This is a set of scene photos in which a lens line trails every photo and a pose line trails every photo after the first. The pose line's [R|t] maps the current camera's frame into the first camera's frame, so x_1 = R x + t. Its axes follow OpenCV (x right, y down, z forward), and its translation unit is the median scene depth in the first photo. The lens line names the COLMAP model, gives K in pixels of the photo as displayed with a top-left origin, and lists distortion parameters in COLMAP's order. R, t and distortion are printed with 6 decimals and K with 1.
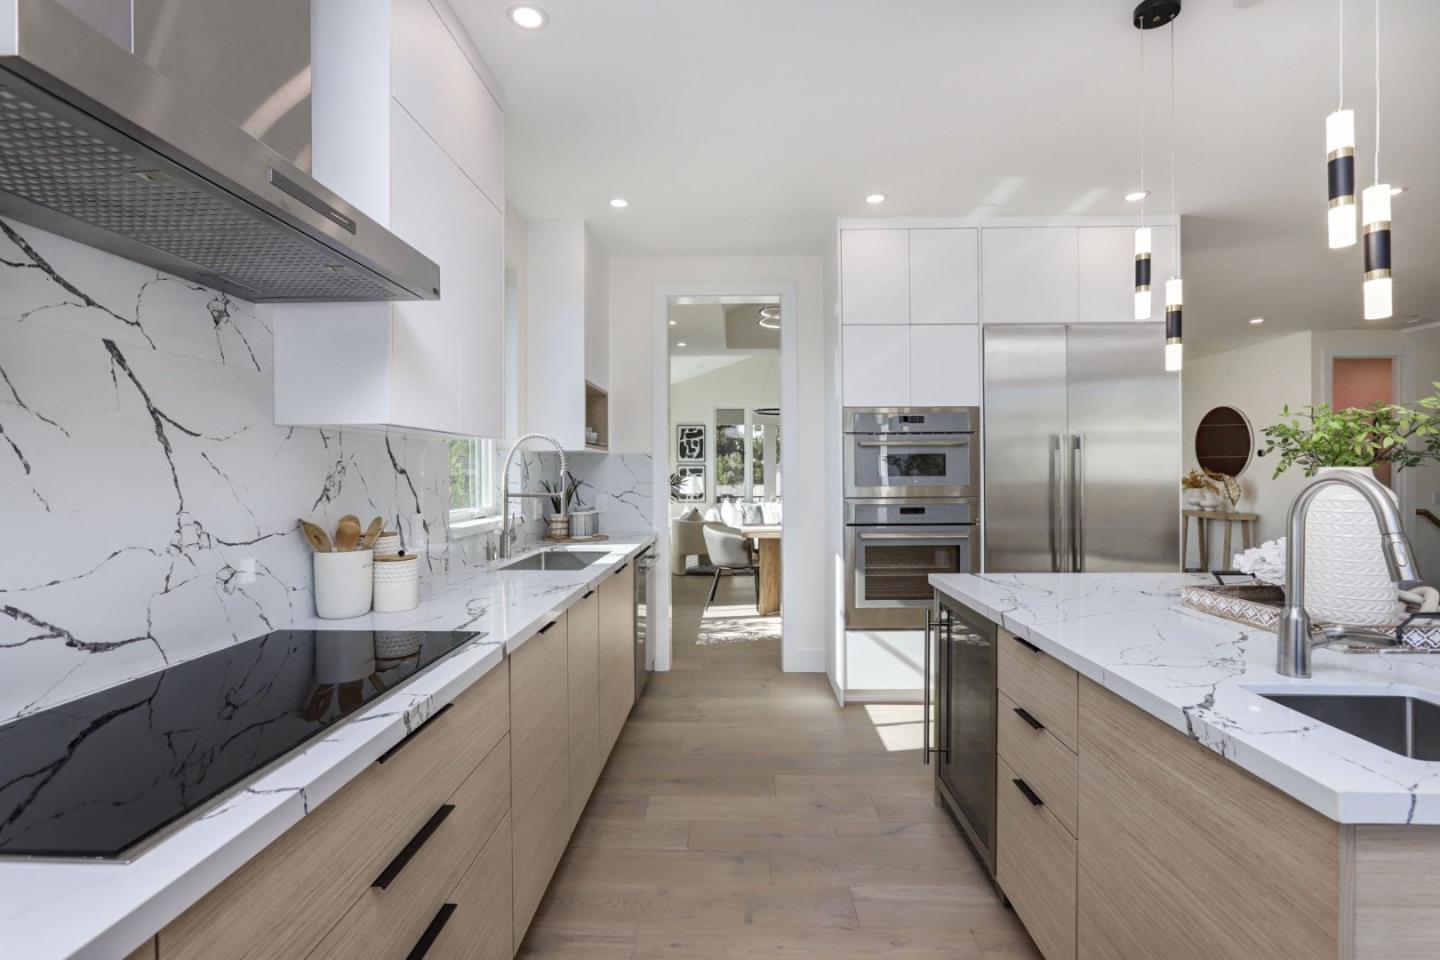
lens RADIAL K [[655.7, 0, 701.9], [0, 655.7, 479.4], [0, 0, 1]] dist [-0.033735, 0.016566]
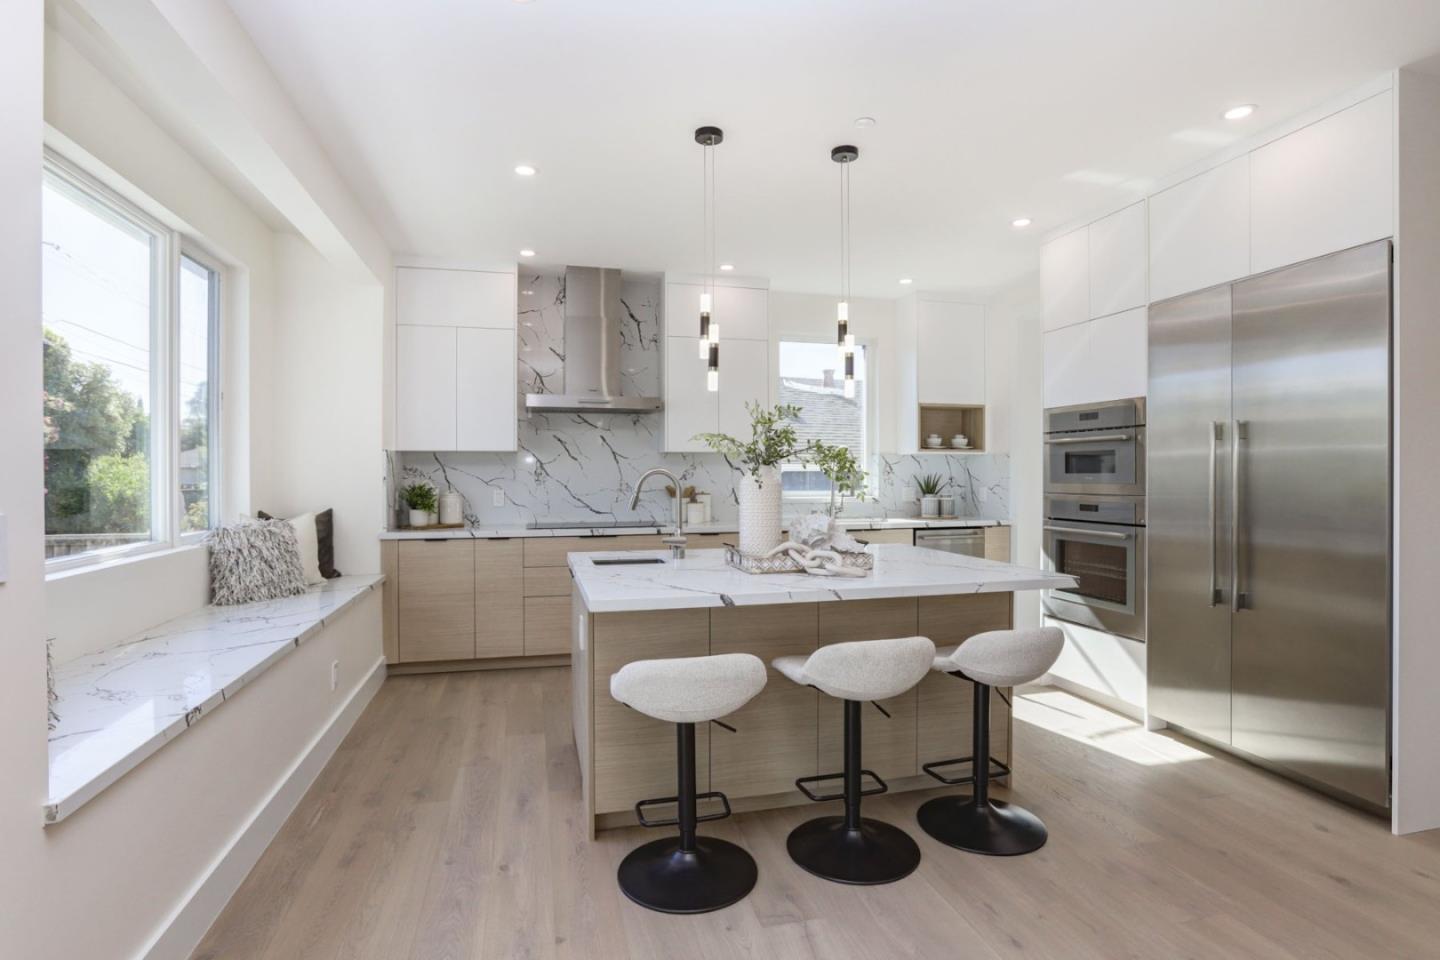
lens RADIAL K [[655.7, 0, 701.9], [0, 655.7, 479.4], [0, 0, 1]] dist [-0.033735, 0.016566]
pose [[0.289102, 0.014081, -0.957195, 0.756362], [-0.011901, 0.999867, 0.011114, 0.000212], [0.957224, 0.008179, 0.289232, 0.102459]]
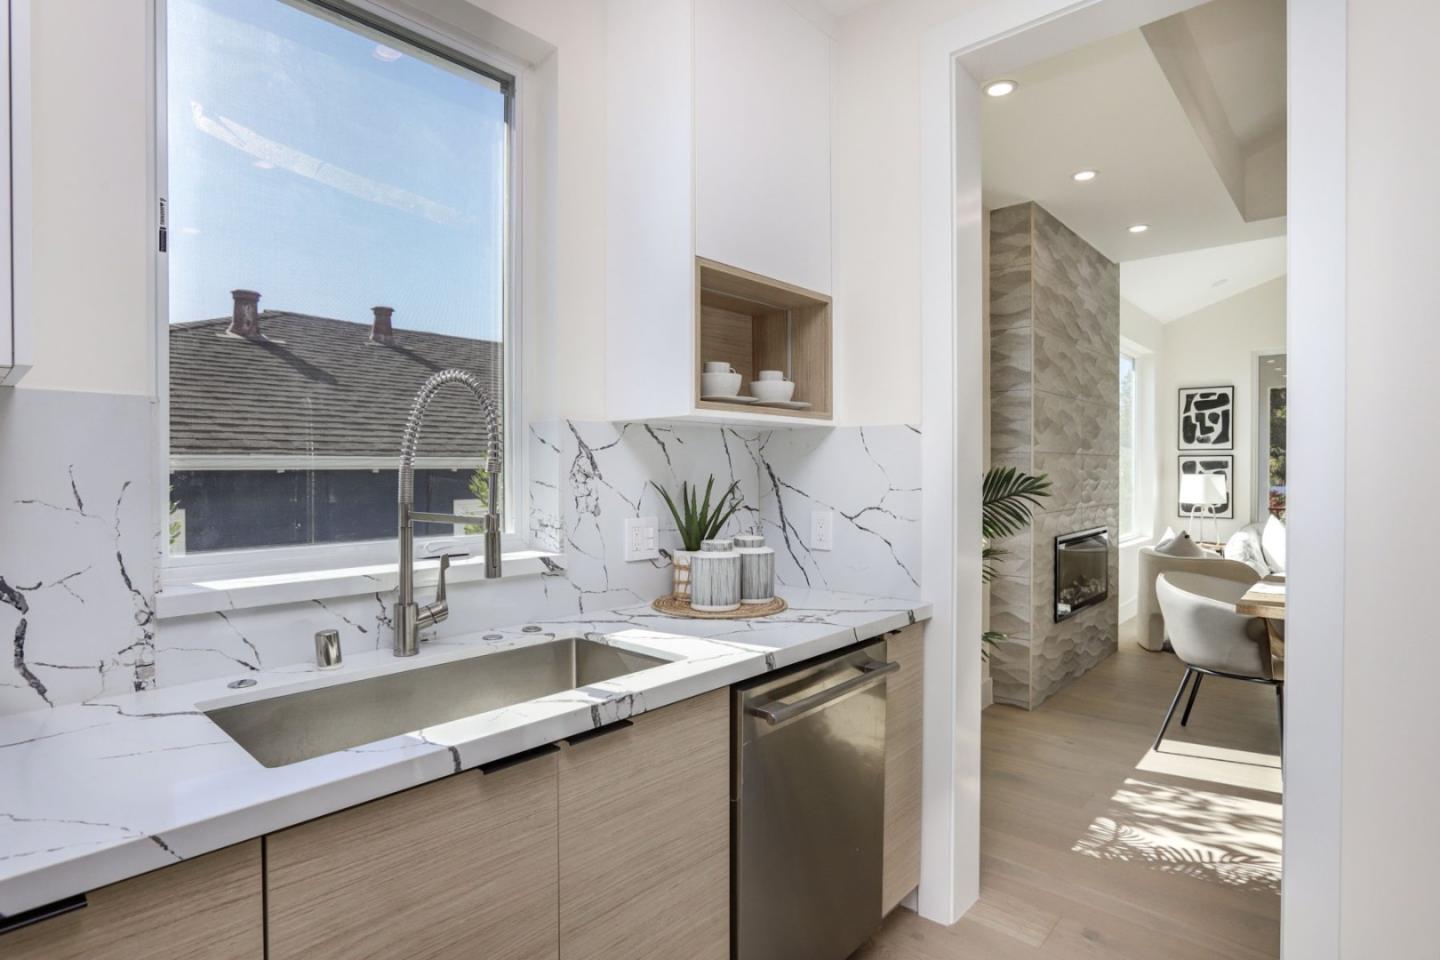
lens RADIAL K [[751.3, 0, 720.0], [0, 751.3, 480.0], [0, 0, 1]] dist [-0.042332, 0.035915]
pose [[0.789239, 0.013029, -0.613948, 0.107800], [-0.008740, 0.999912, 0.009985, -0.004696], [0.614024, -0.002514, 0.789283, 0.440864]]
